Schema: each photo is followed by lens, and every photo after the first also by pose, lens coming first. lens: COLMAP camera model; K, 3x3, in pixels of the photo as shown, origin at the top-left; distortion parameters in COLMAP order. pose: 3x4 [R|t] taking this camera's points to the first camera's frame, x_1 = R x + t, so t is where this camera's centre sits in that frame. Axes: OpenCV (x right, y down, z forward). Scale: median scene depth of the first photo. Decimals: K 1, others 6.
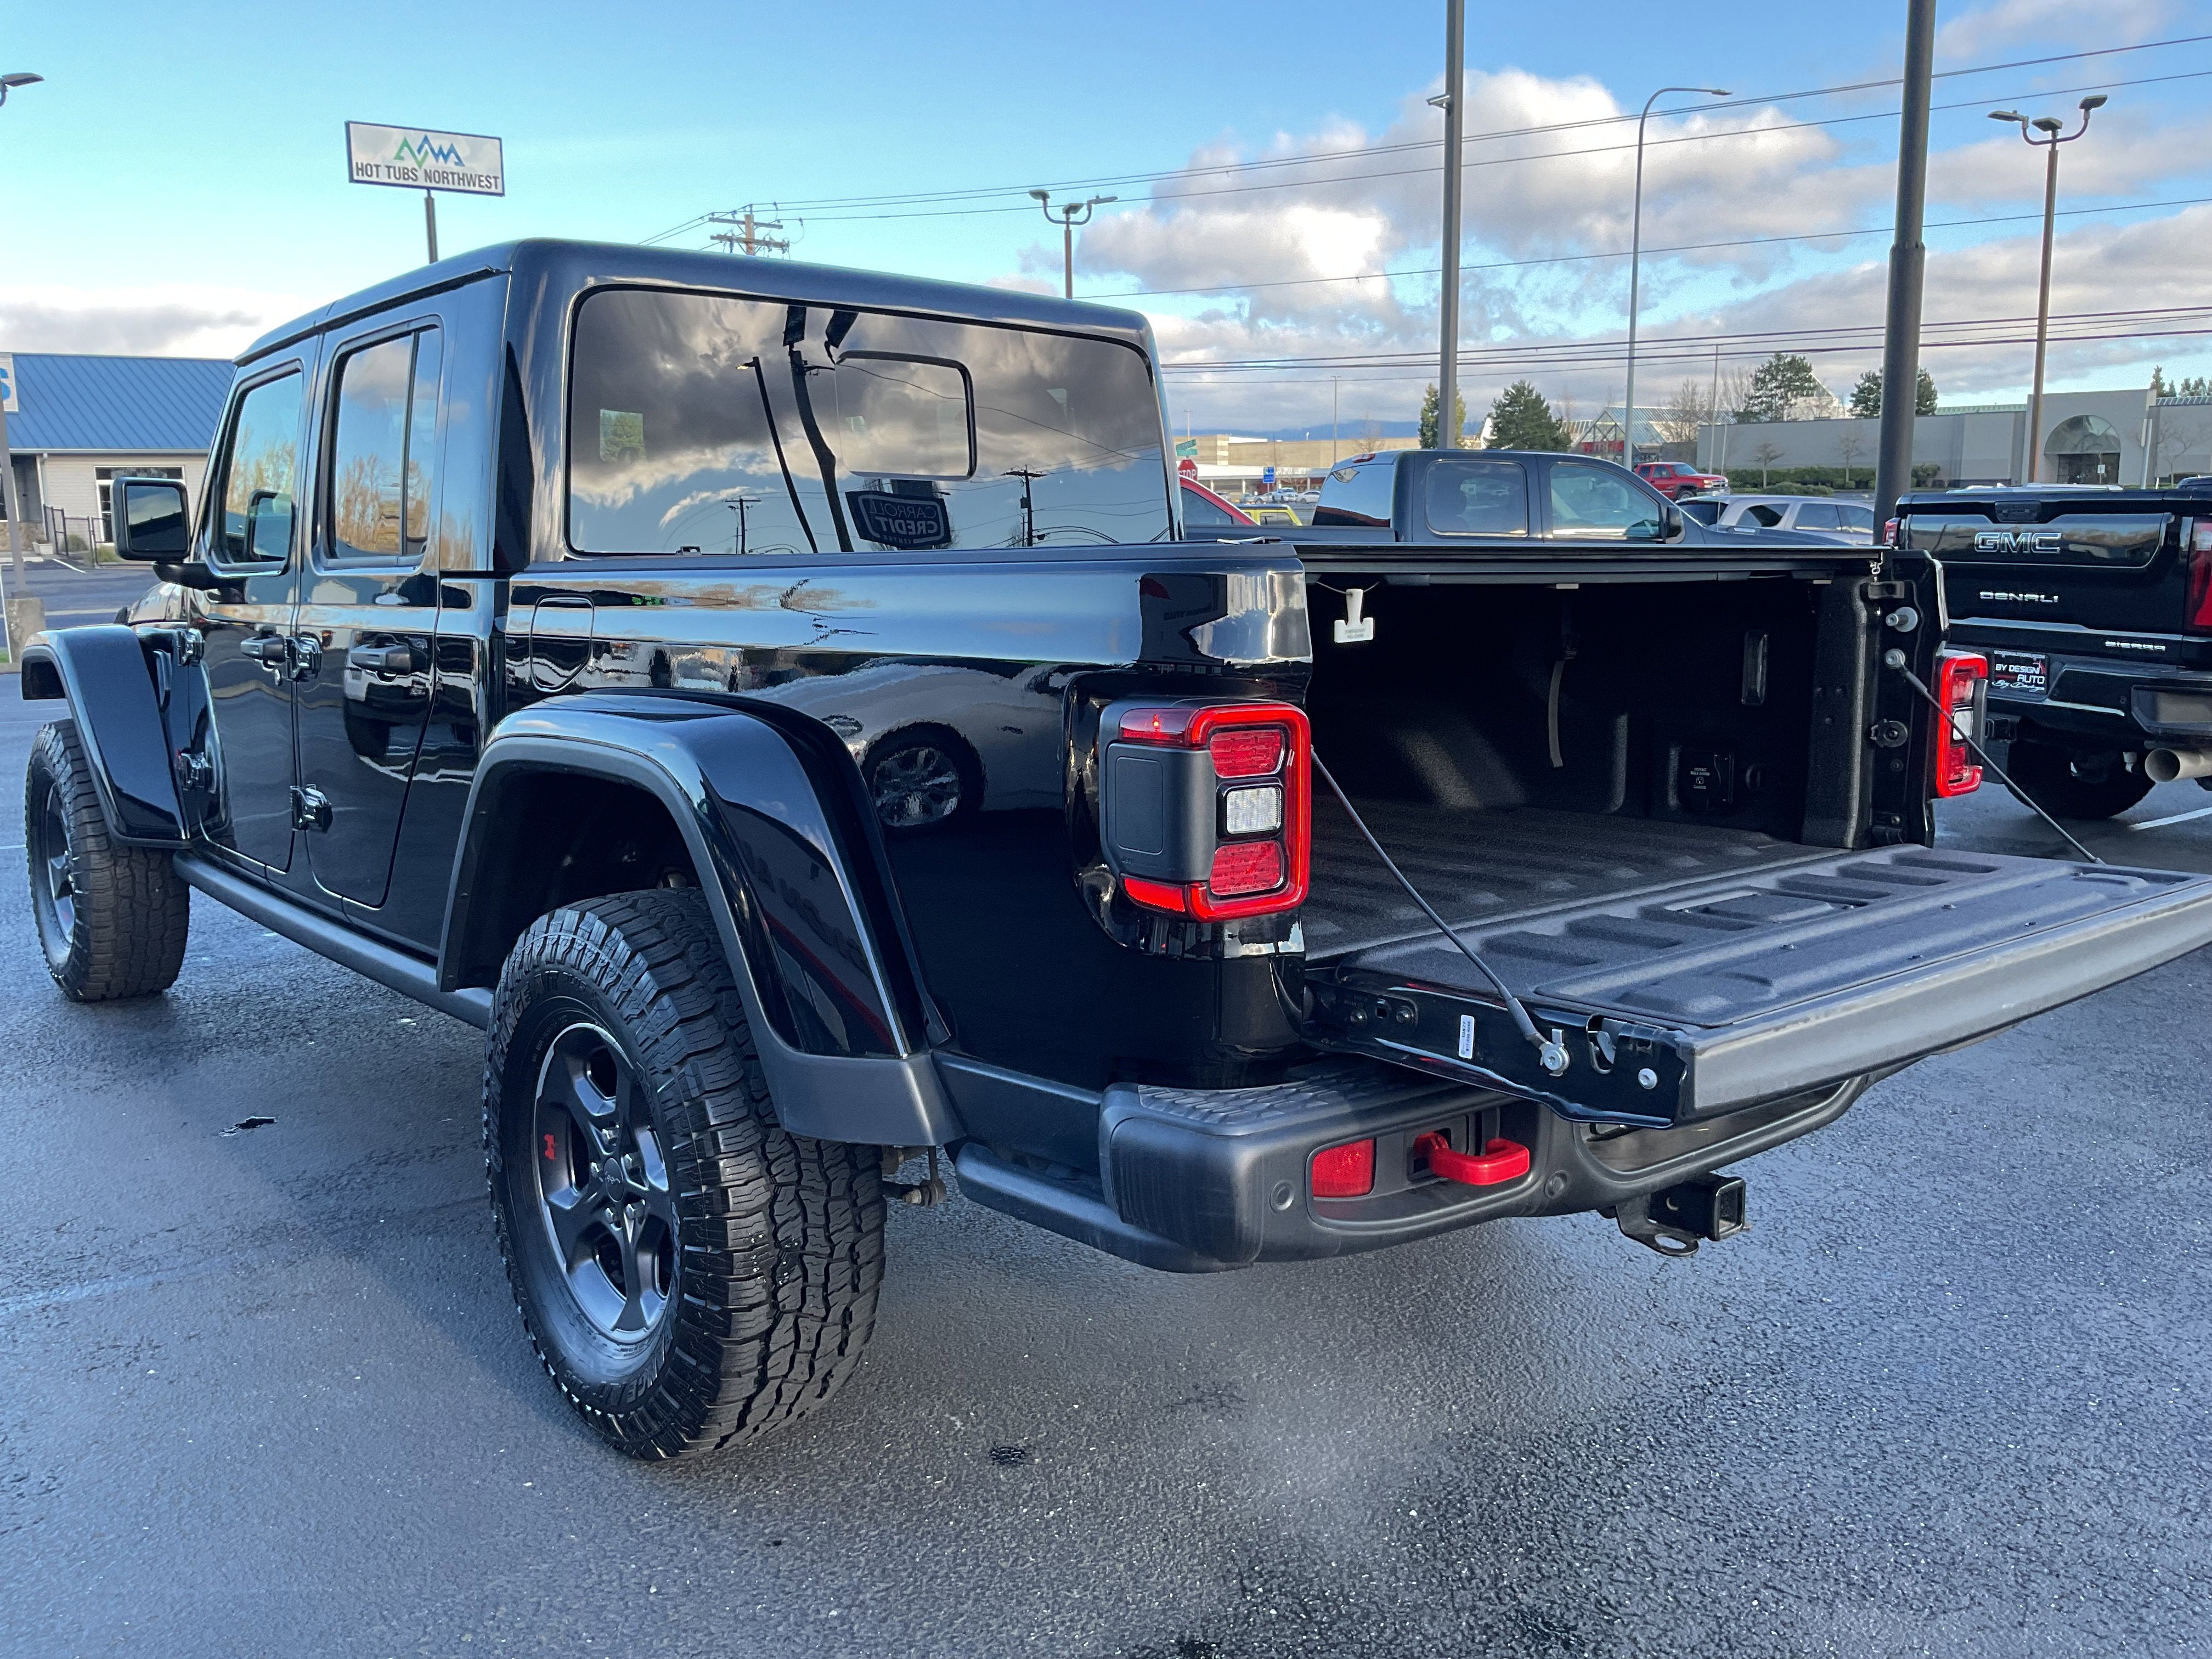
lens RADIAL K [[1827.0, 0, 1106.0], [0, 1827.0, 829.5], [0, 0, 1]] dist [0.091796, -0.183974]
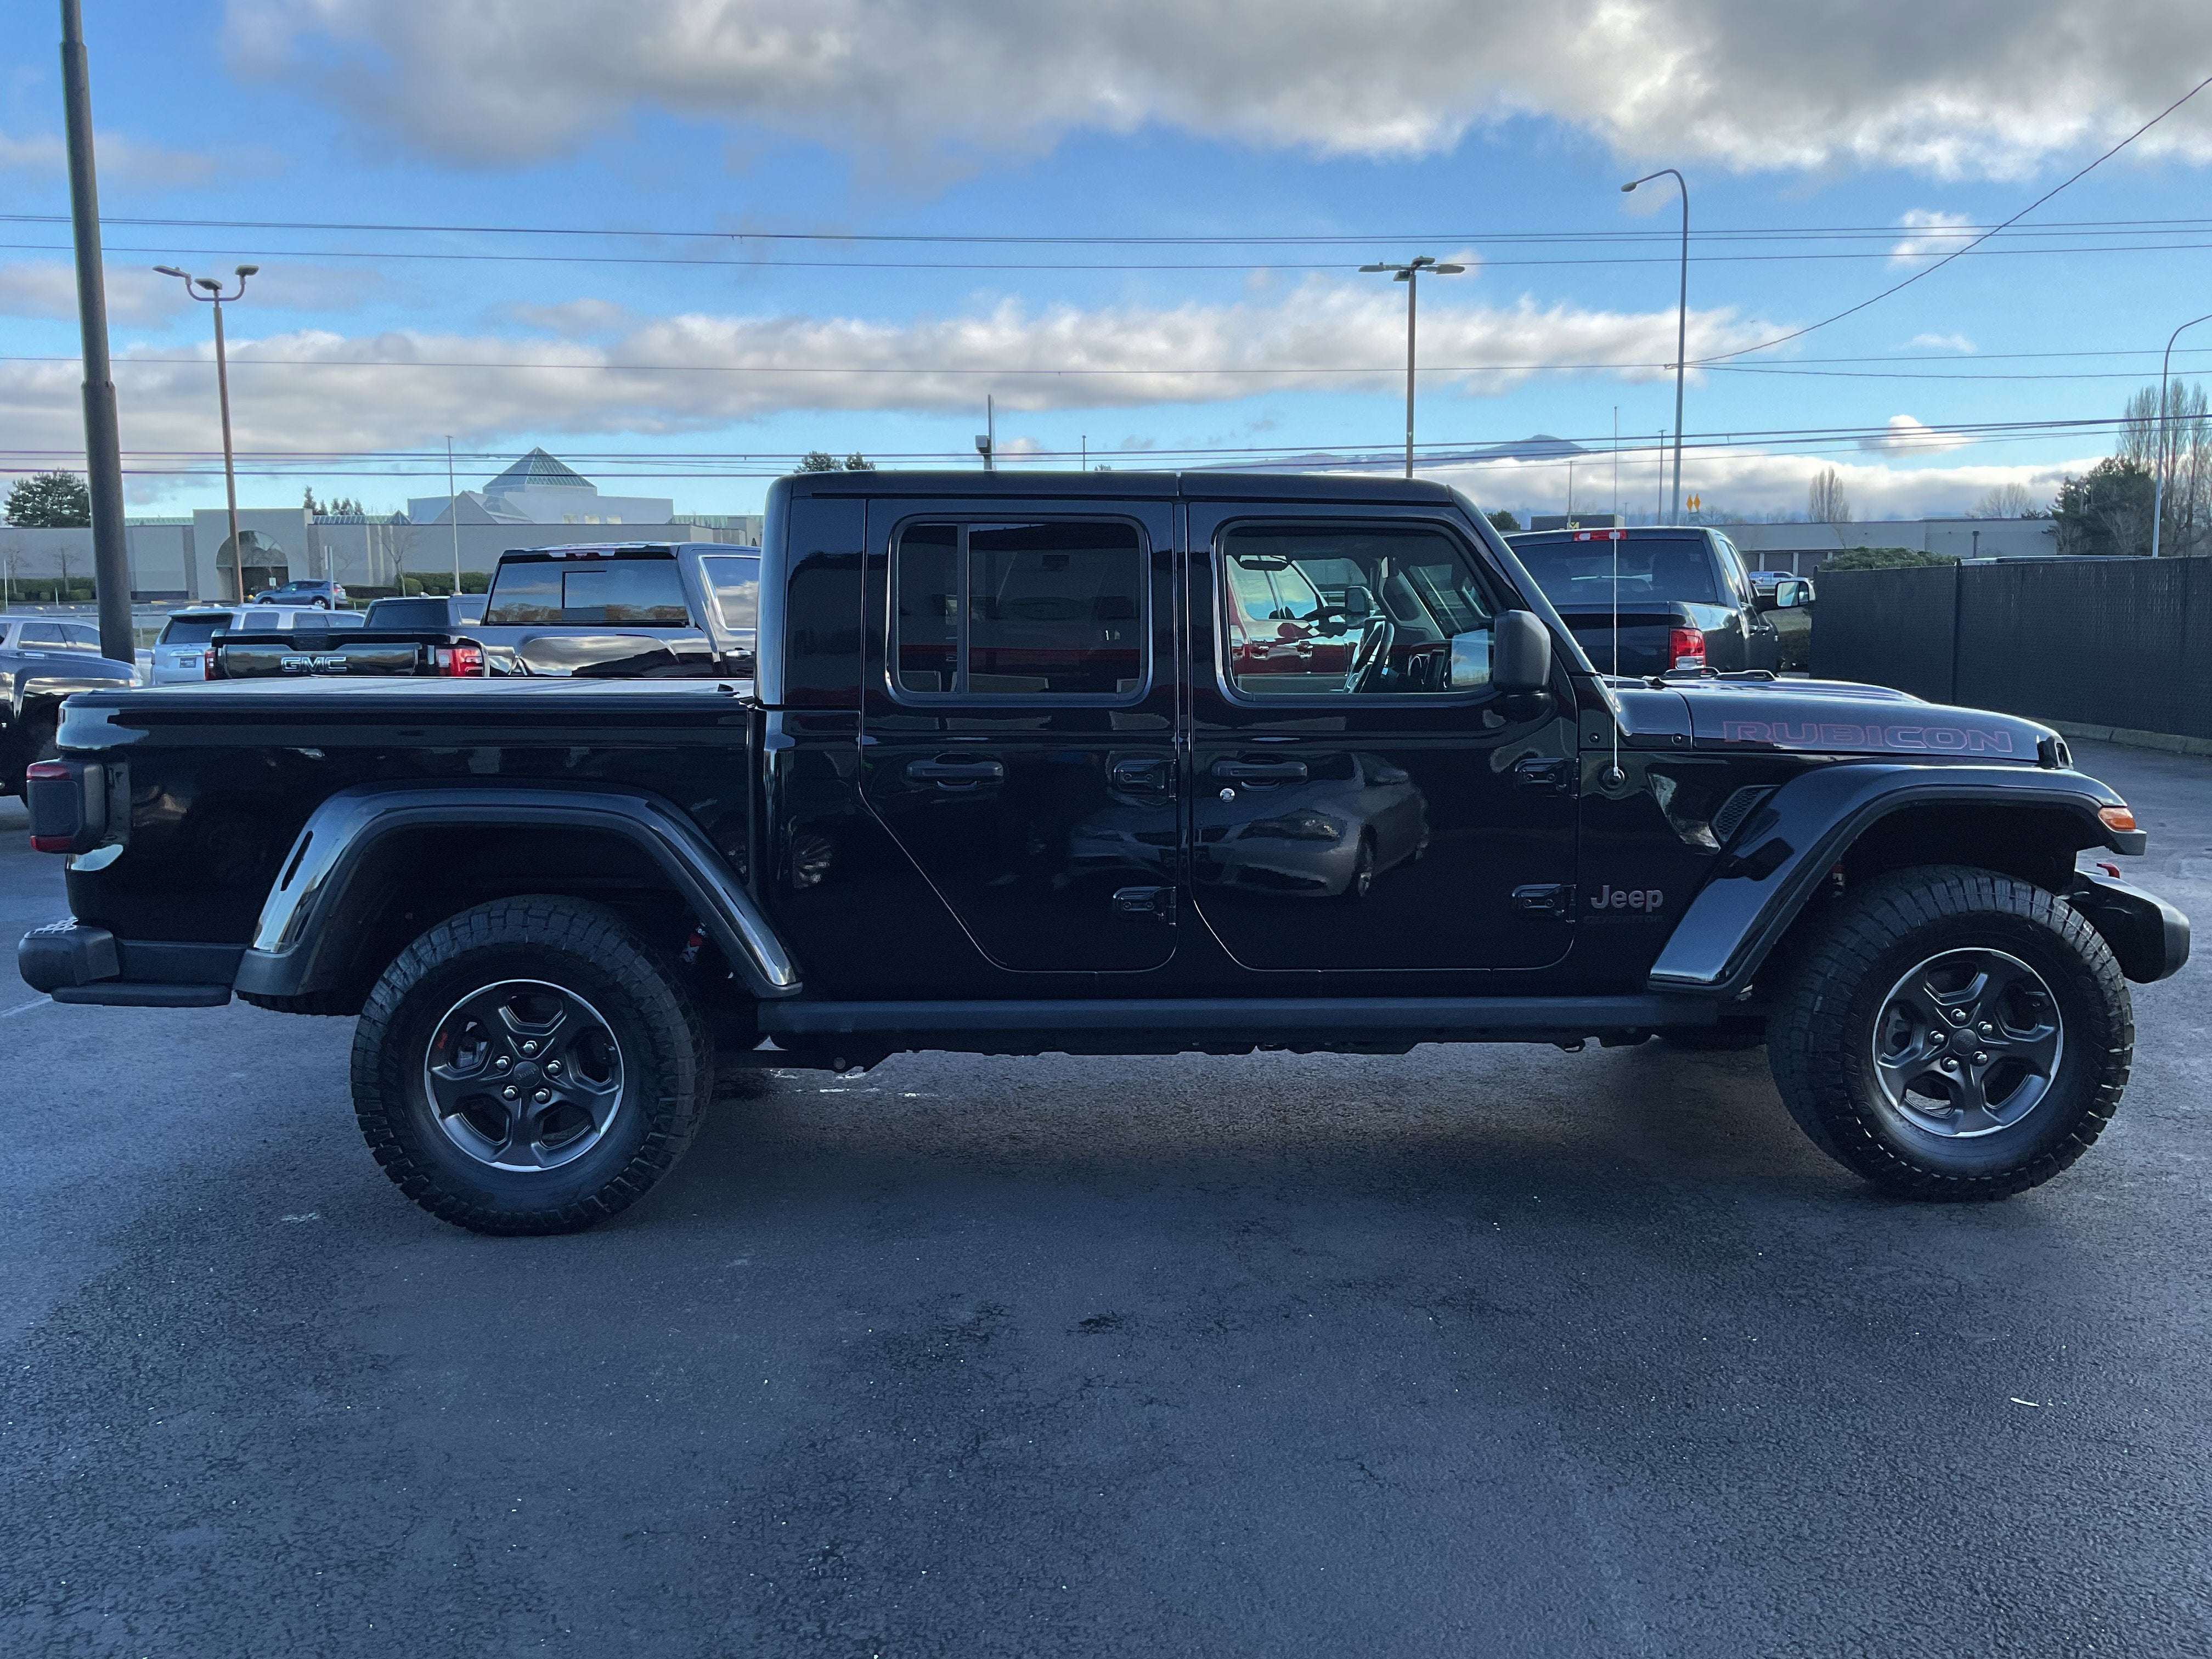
lens RADIAL K [[1827.0, 0, 1106.0], [0, 1827.0, 829.5], [0, 0, 1]] dist [0.091796, -0.183974]
pose [[0.612769, -0.095114, 0.784517, -0.617152], [0.140567, 0.990018, 0.010235, 0.093911], [-0.777660, 0.104006, 0.620022, -0.787452]]
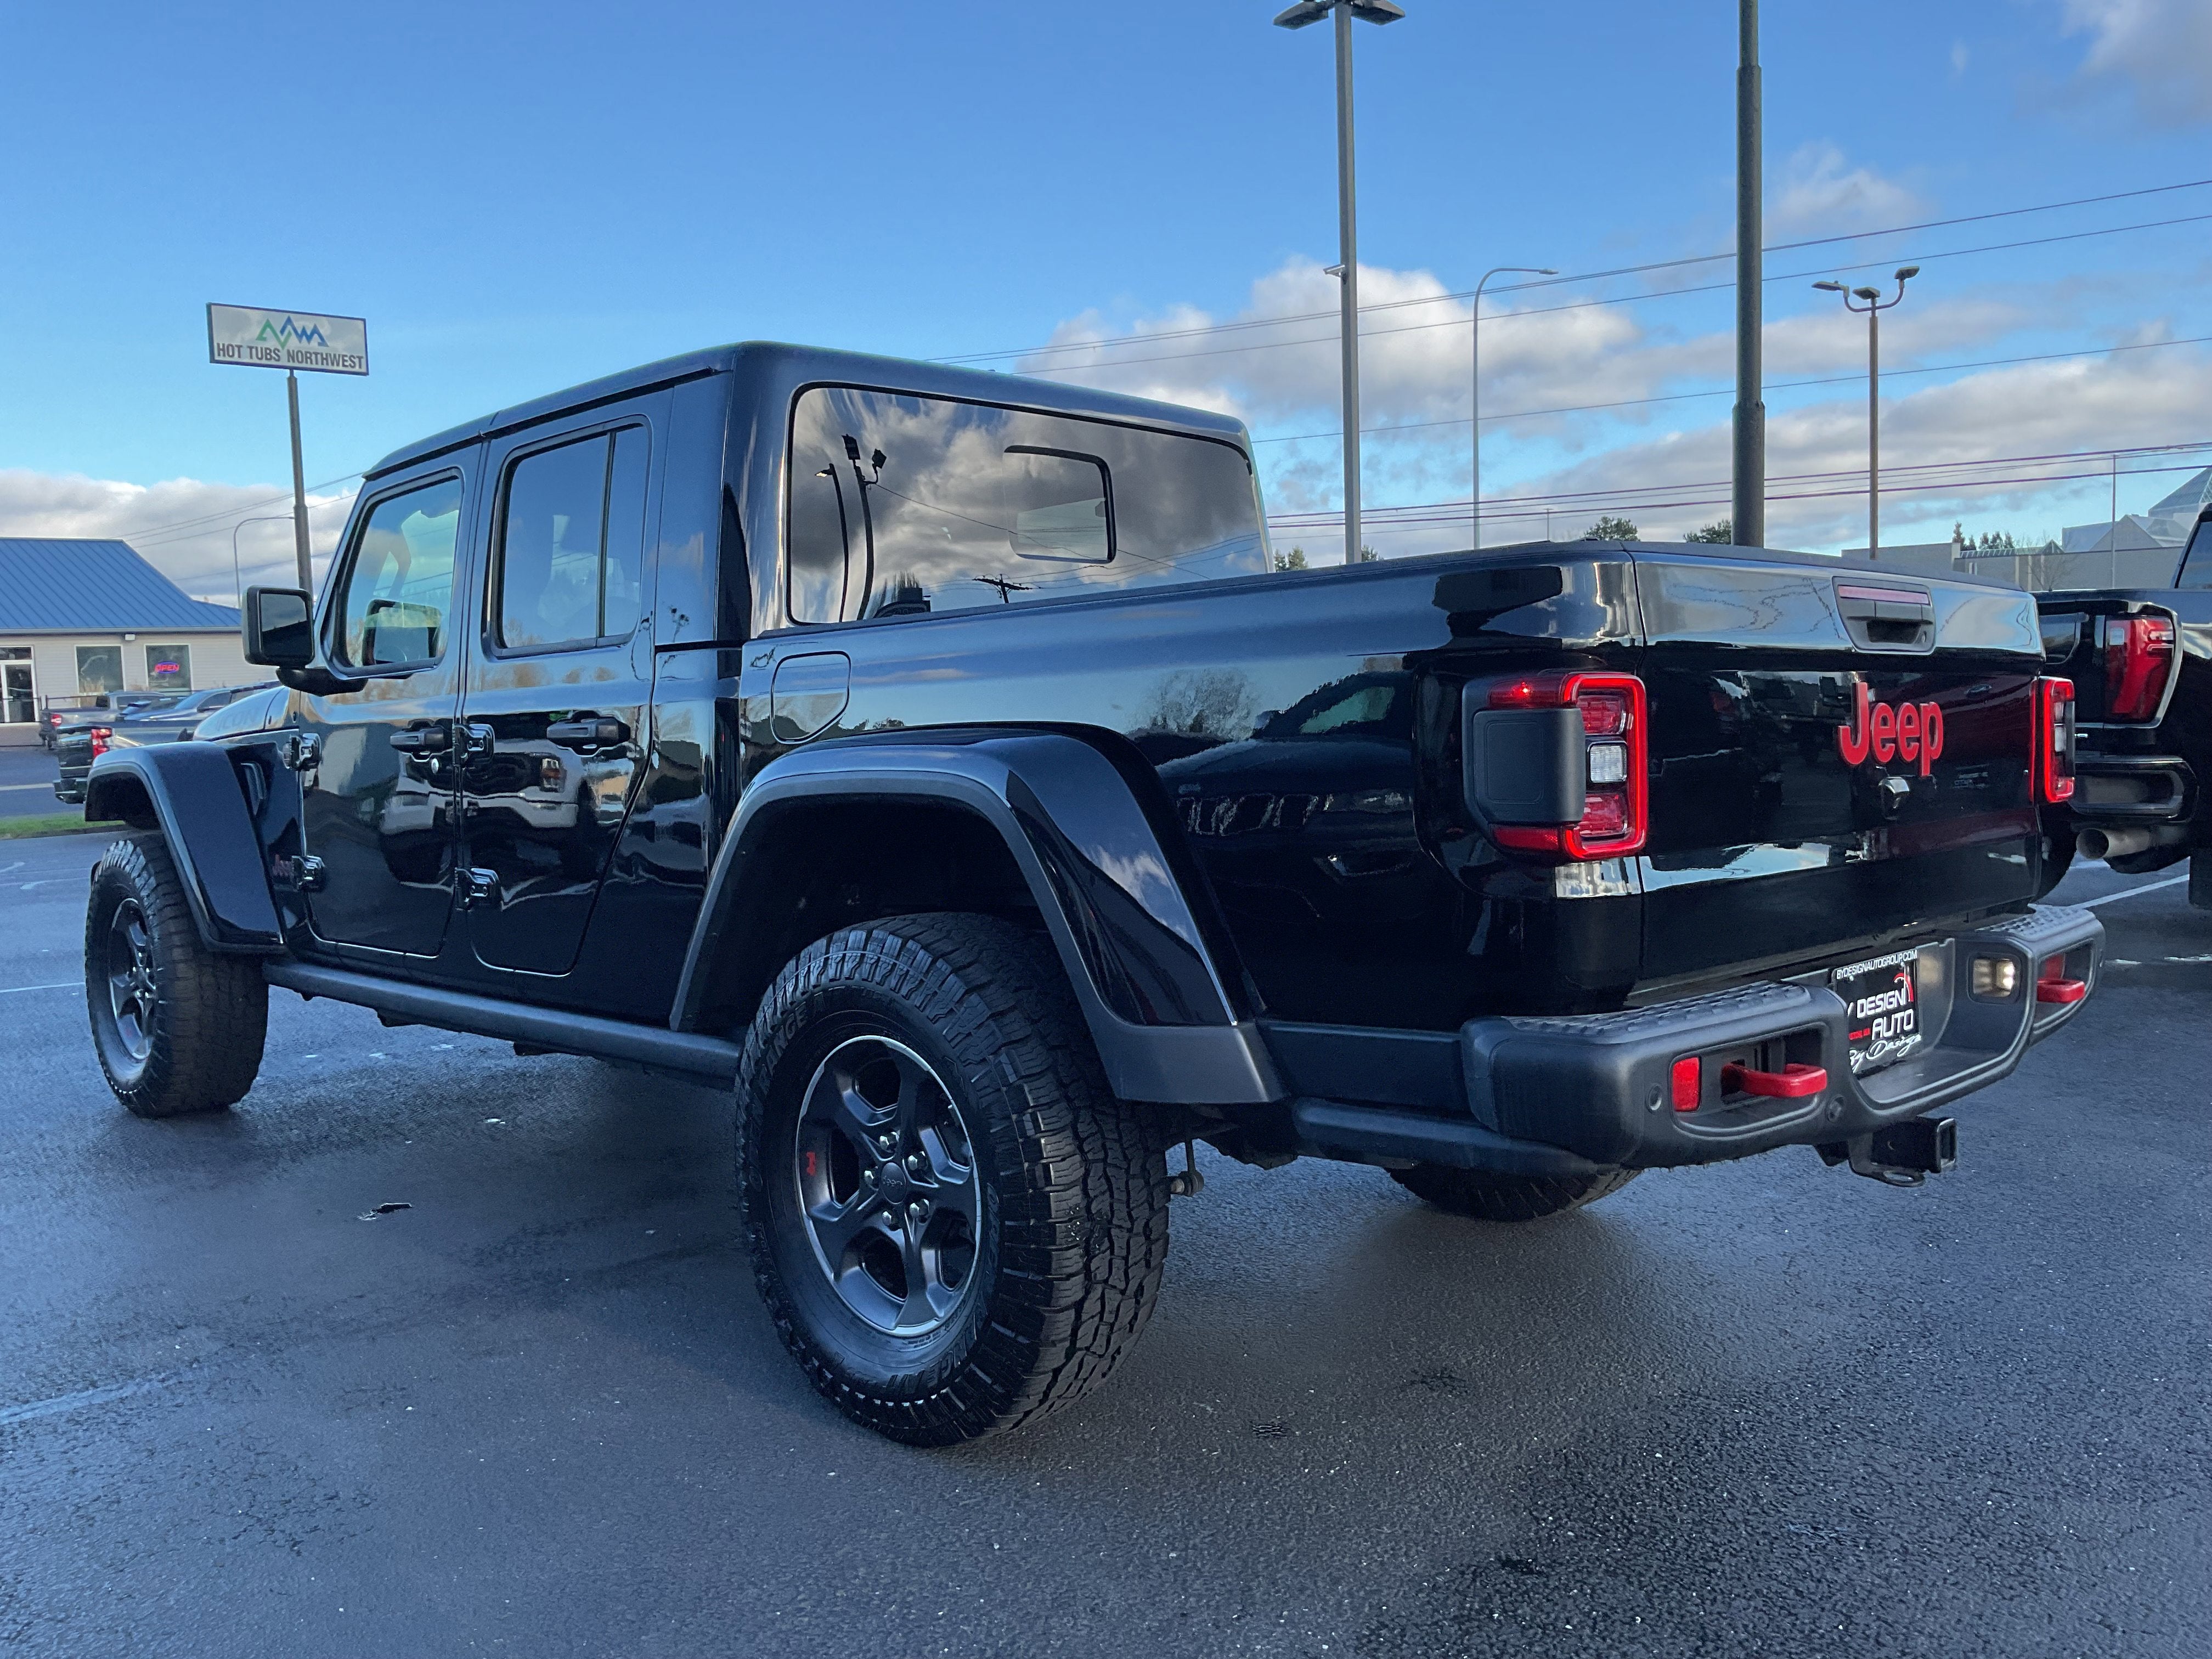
lens RADIAL K [[1827.0, 0, 1106.0], [0, 1827.0, 829.5], [0, 0, 1]] dist [0.091796, -0.183974]
pose [[0.996635, -0.026005, 0.077727, -0.214307], [0.032829, 0.995592, -0.087853, 0.080460], [-0.075100, 0.090109, 0.993096, -0.083956]]
